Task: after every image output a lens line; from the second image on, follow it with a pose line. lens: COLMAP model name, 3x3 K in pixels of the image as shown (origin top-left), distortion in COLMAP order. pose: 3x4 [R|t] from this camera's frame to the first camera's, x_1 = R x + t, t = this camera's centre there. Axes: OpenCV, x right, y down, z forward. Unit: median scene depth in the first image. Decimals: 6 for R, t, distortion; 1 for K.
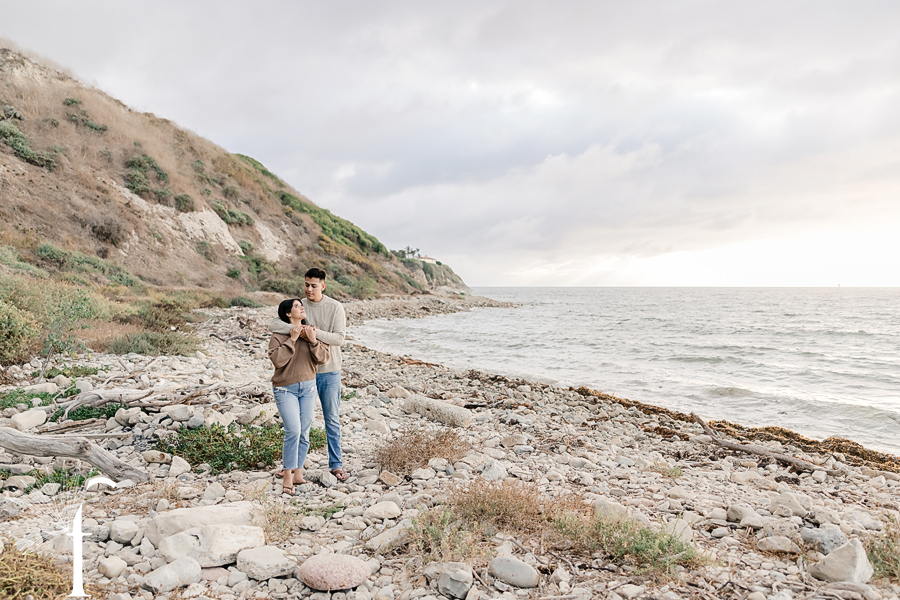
lens RADIAL K [[767.4, 0, 472.4], [0, 767.4, 295.3], [0, 0, 1]] dist [0.003493, -0.003590]
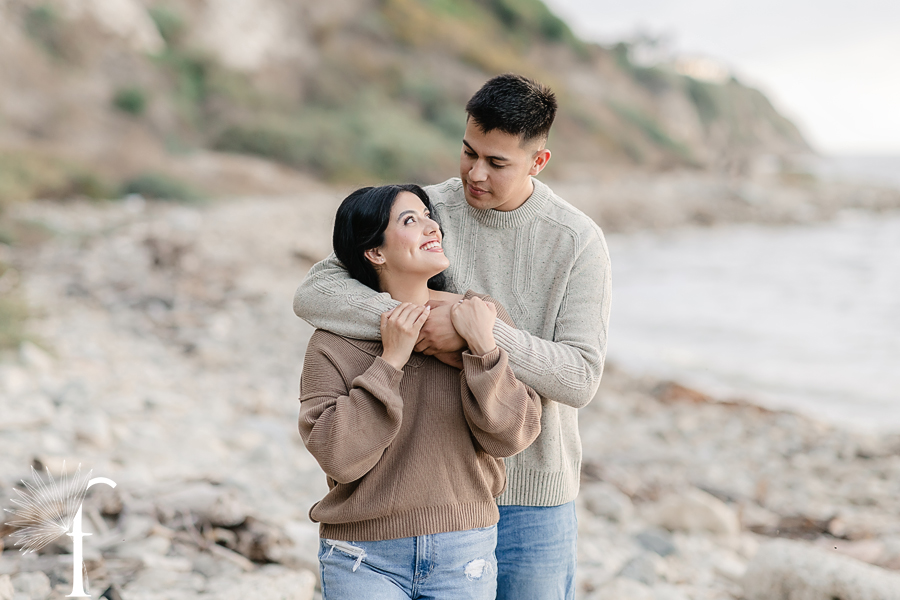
lens RADIAL K [[2105.3, 0, 450.0], [0, 2105.3, 300.0], [0, 0, 1]] dist [-0.026152, -0.187618]
pose [[0.989321, 0.022597, -0.143992, -0.102201], [-0.013847, 0.998012, 0.061476, -0.001650], [0.145095, -0.058826, 0.987667, 0.286964]]
